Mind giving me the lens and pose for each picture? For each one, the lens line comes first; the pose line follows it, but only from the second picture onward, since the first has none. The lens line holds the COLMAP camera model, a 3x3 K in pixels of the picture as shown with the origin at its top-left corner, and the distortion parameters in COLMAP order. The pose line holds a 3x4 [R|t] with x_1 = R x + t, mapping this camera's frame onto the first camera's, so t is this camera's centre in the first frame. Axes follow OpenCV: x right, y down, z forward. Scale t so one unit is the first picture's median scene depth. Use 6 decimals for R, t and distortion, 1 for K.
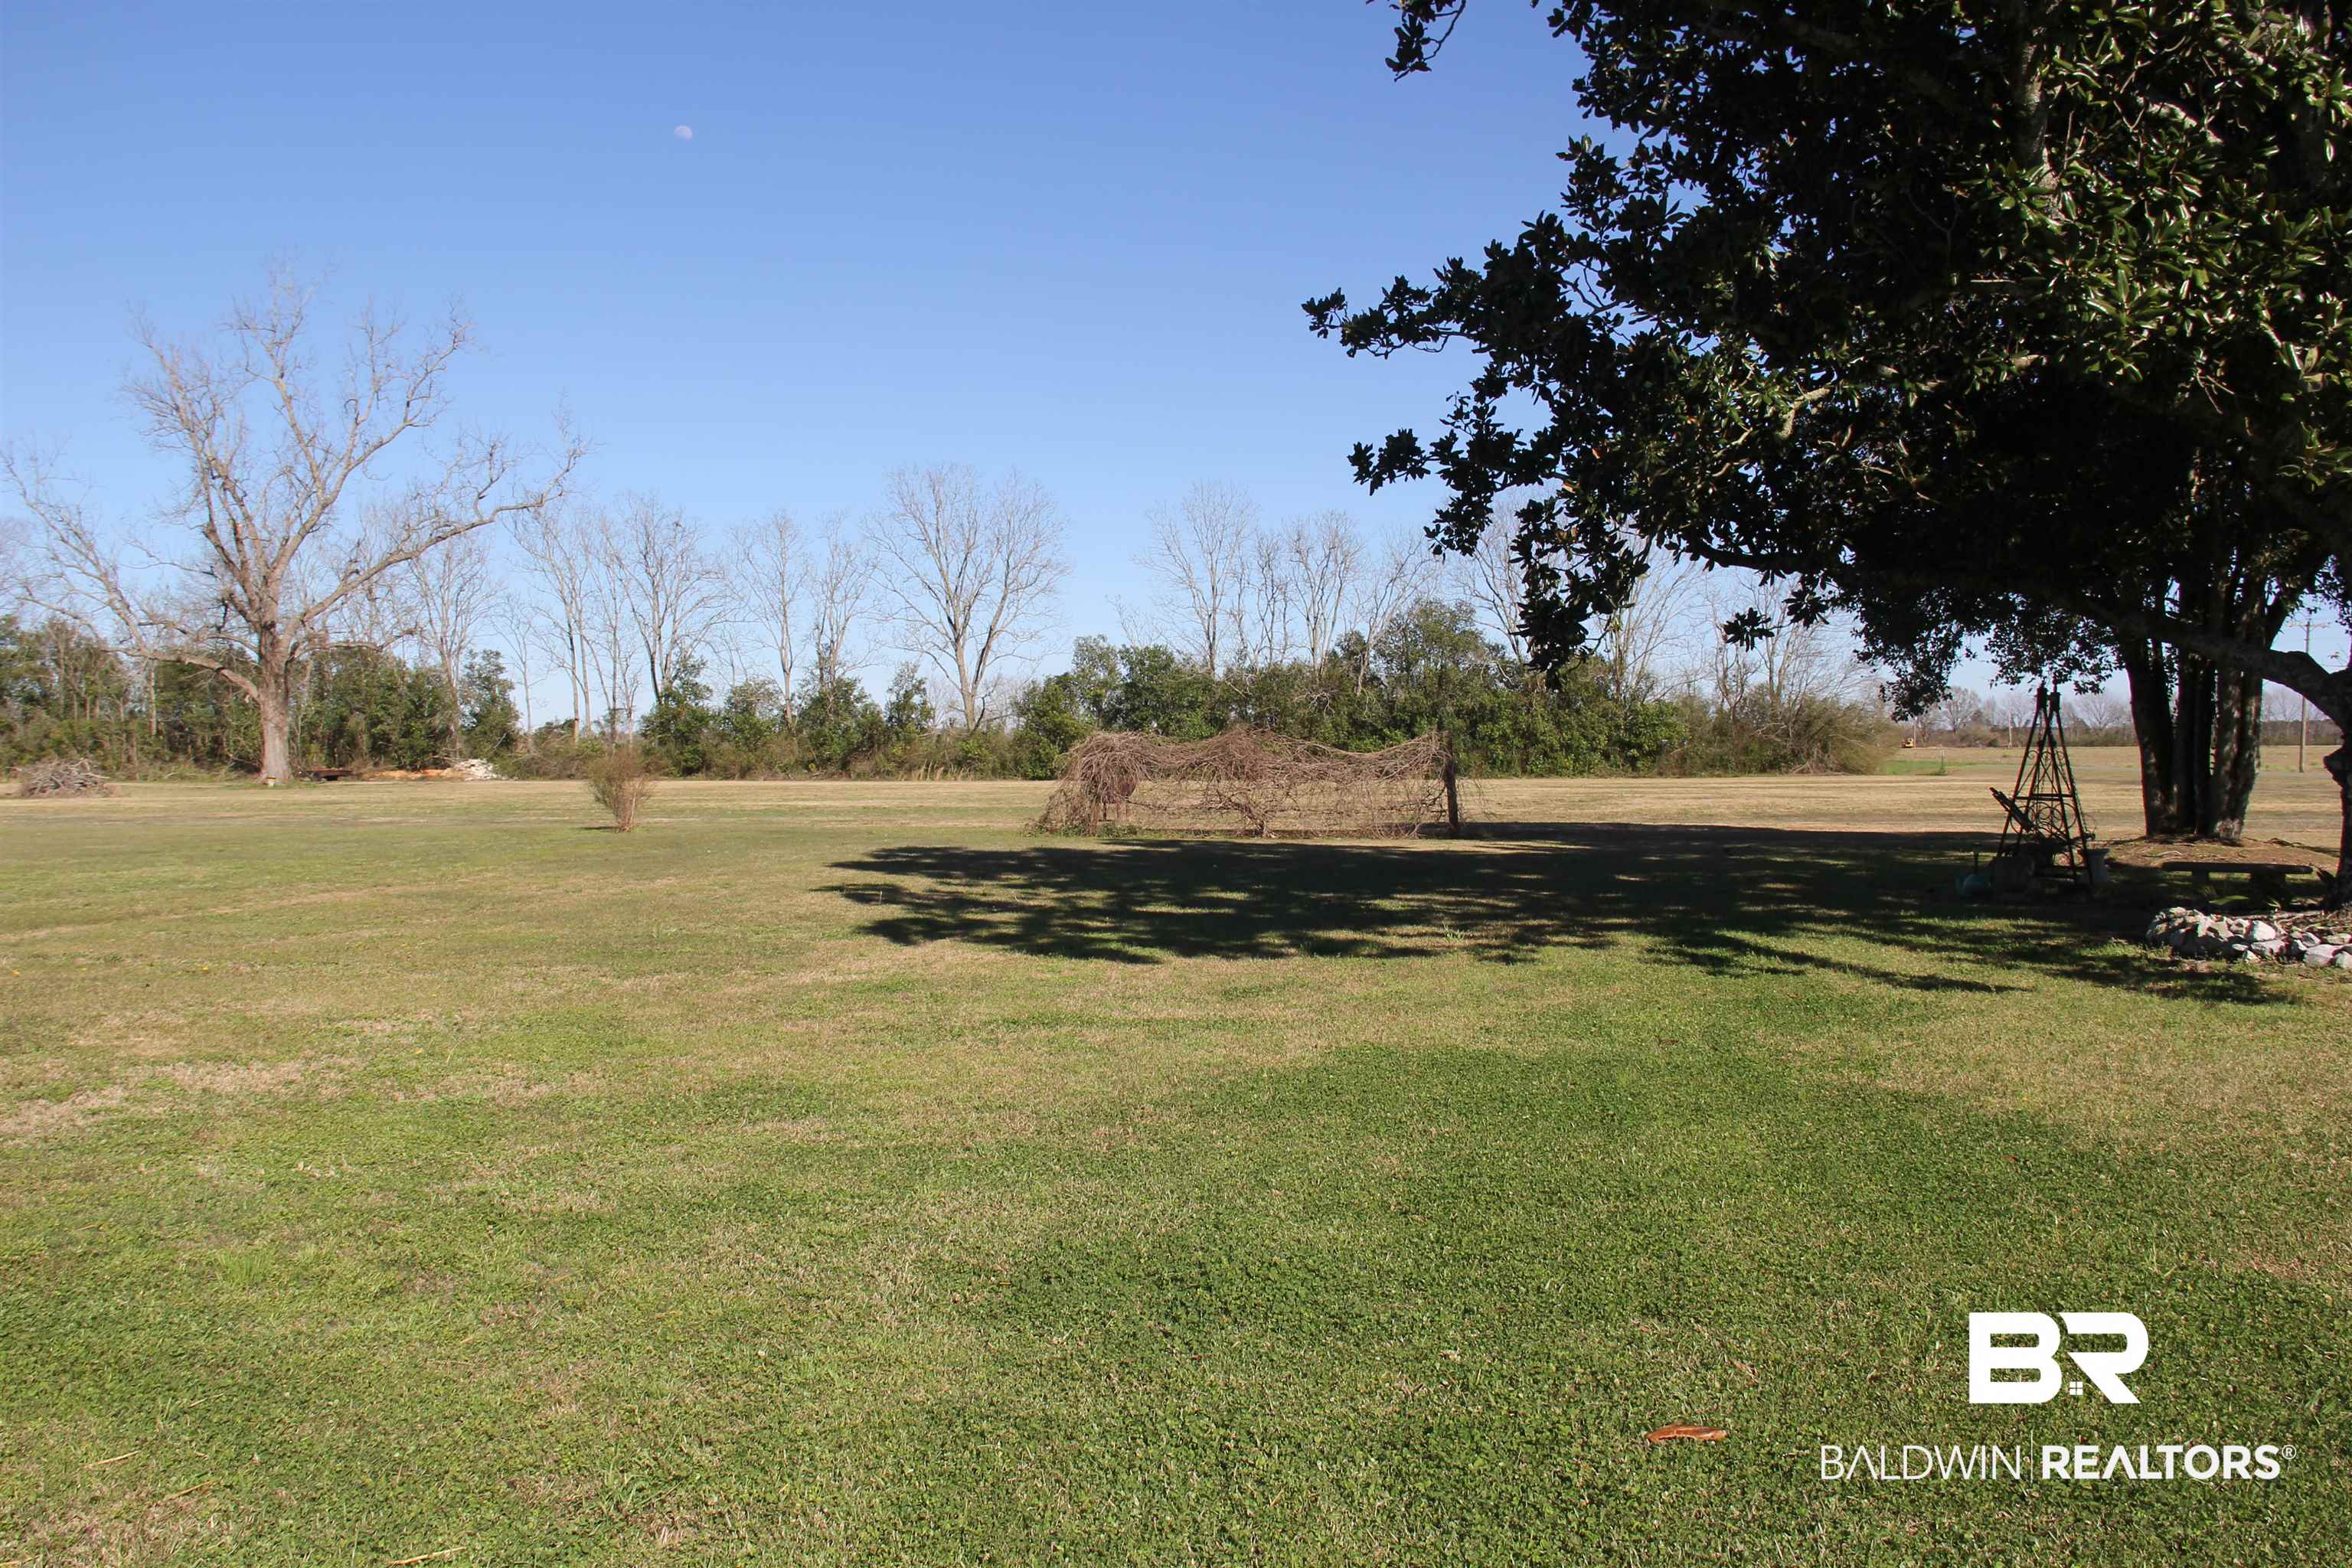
lens RADIAL K [[1942.6, 0, 1176.2], [0, 1942.6, 793.6], [0, 0, 1]] dist [-0.185510, 0.150861]
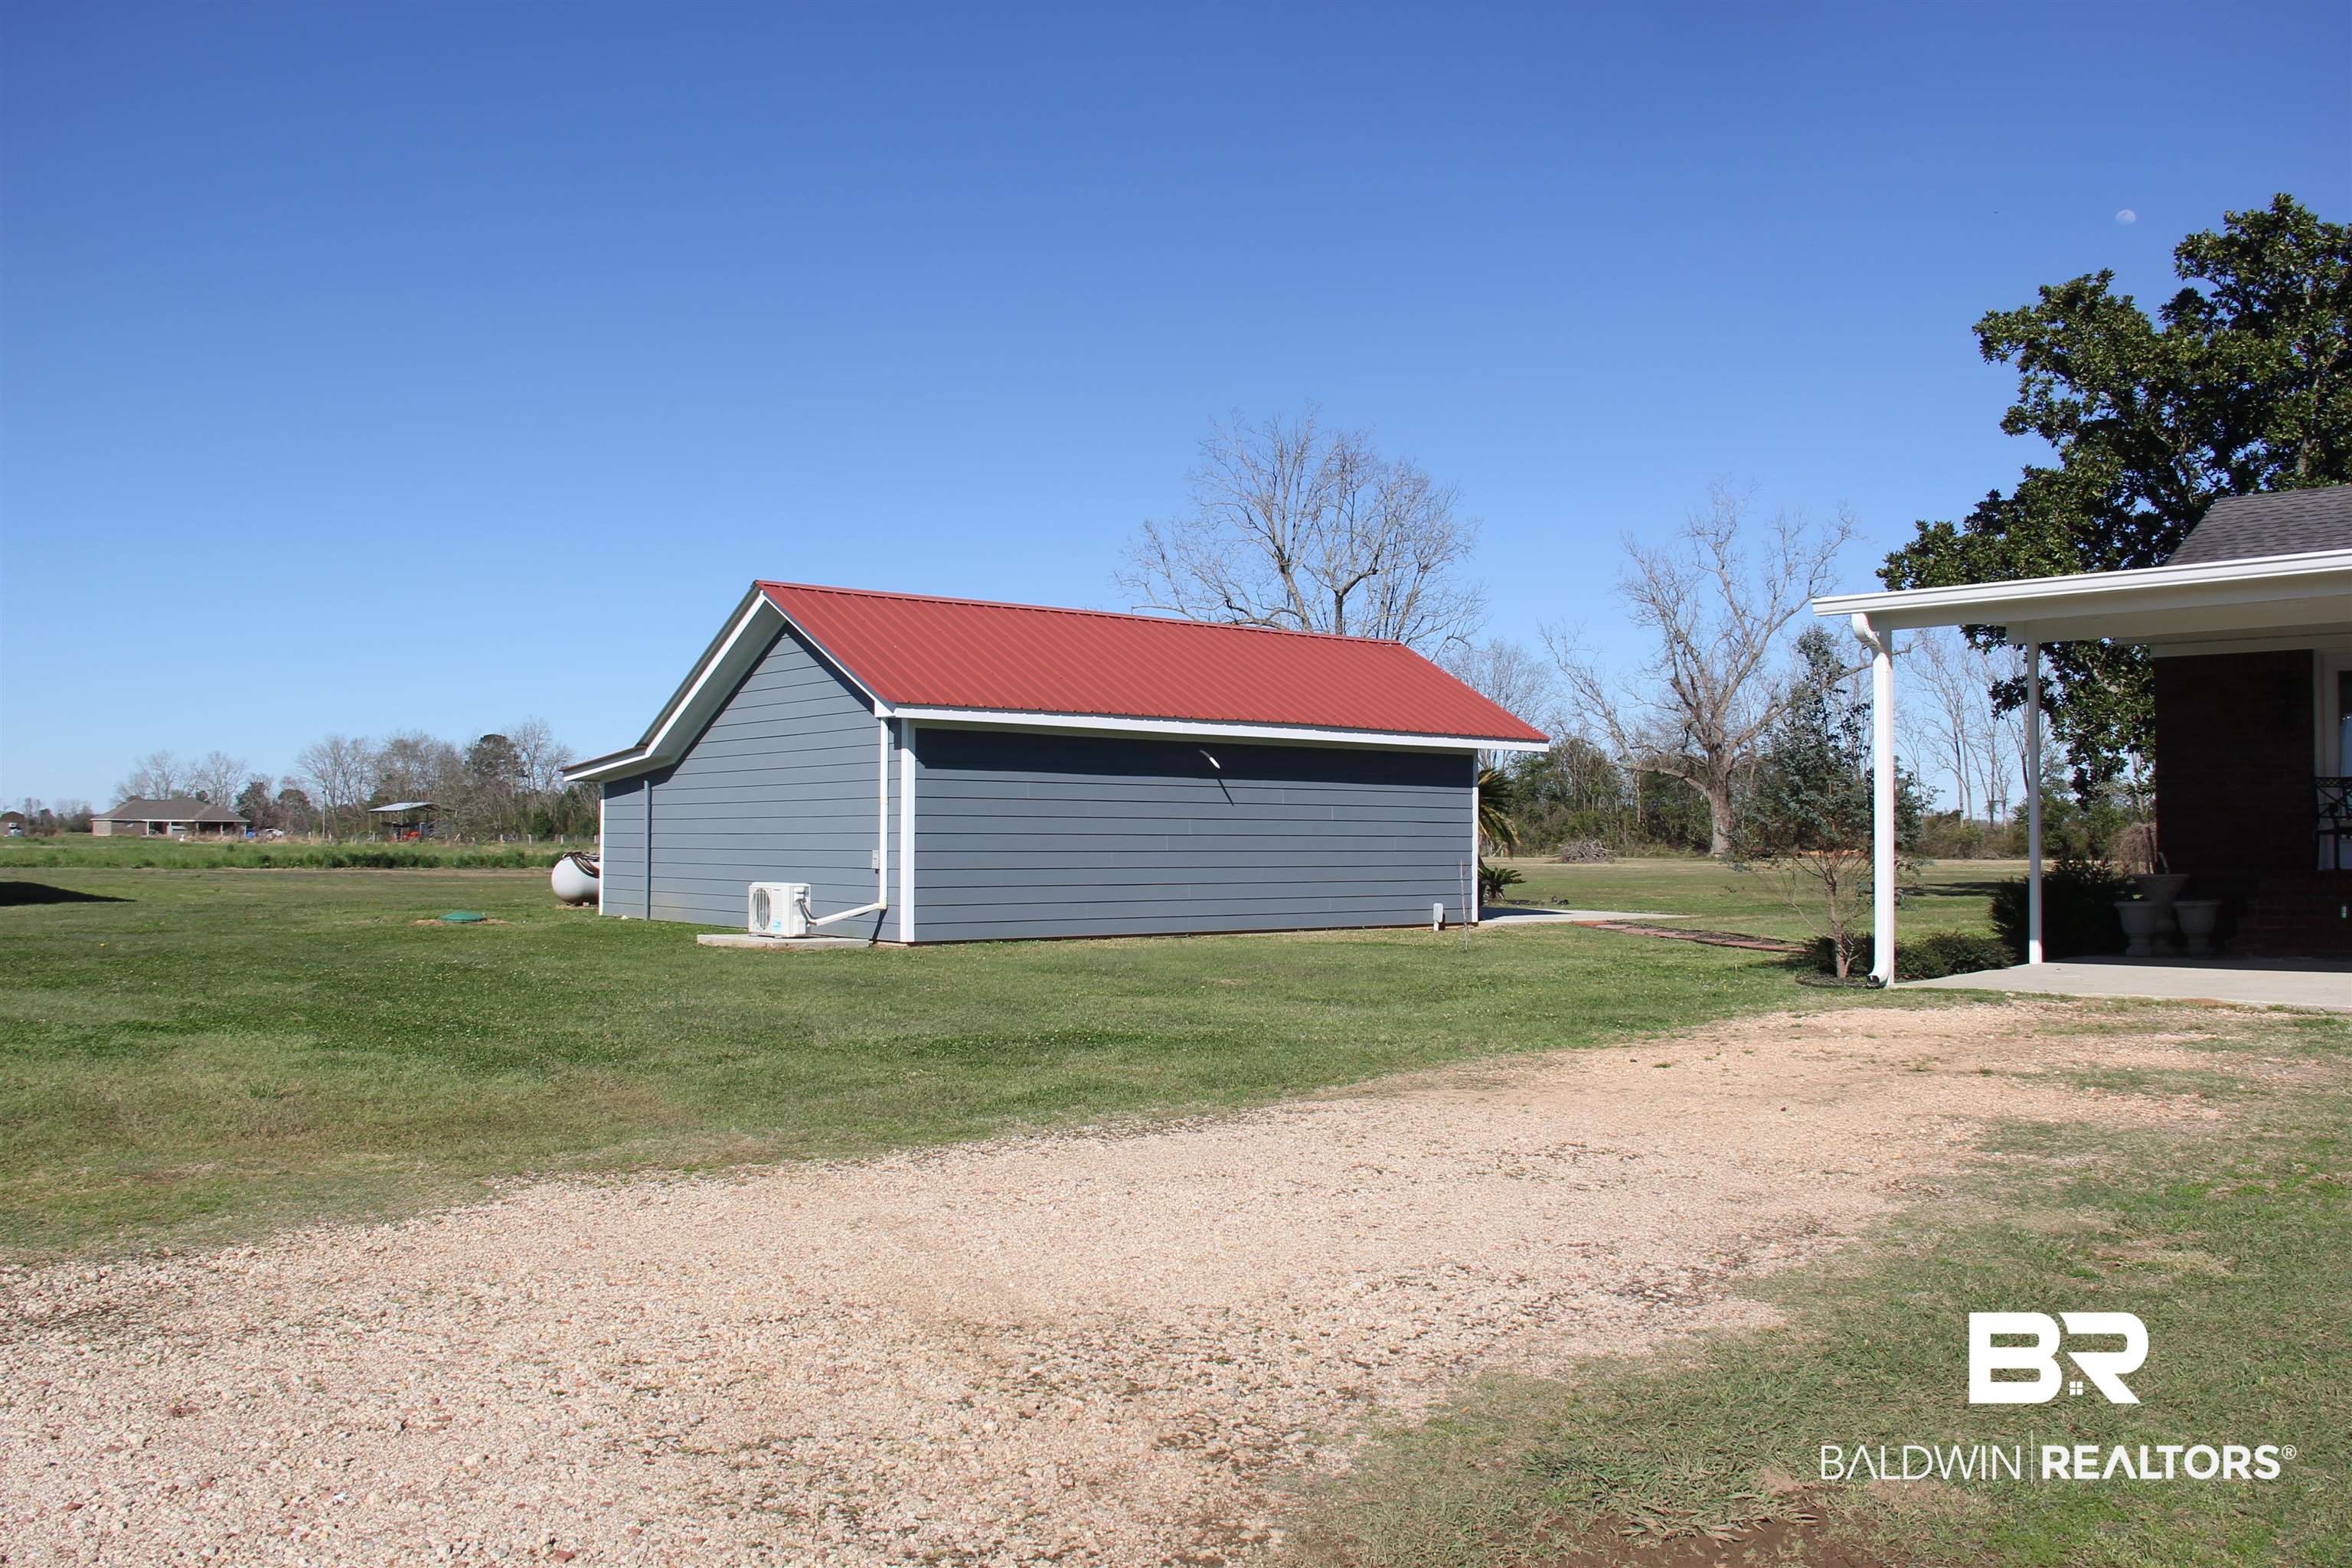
lens RADIAL K [[1942.6, 0, 1176.2], [0, 1942.6, 793.6], [0, 0, 1]] dist [-0.185510, 0.150861]
pose [[0.740840, -0.012153, -0.671571, 0.159046], [-0.018668, 0.999077, -0.038674, 0.008618], [0.671422, 0.041188, 0.739930, -0.295708]]
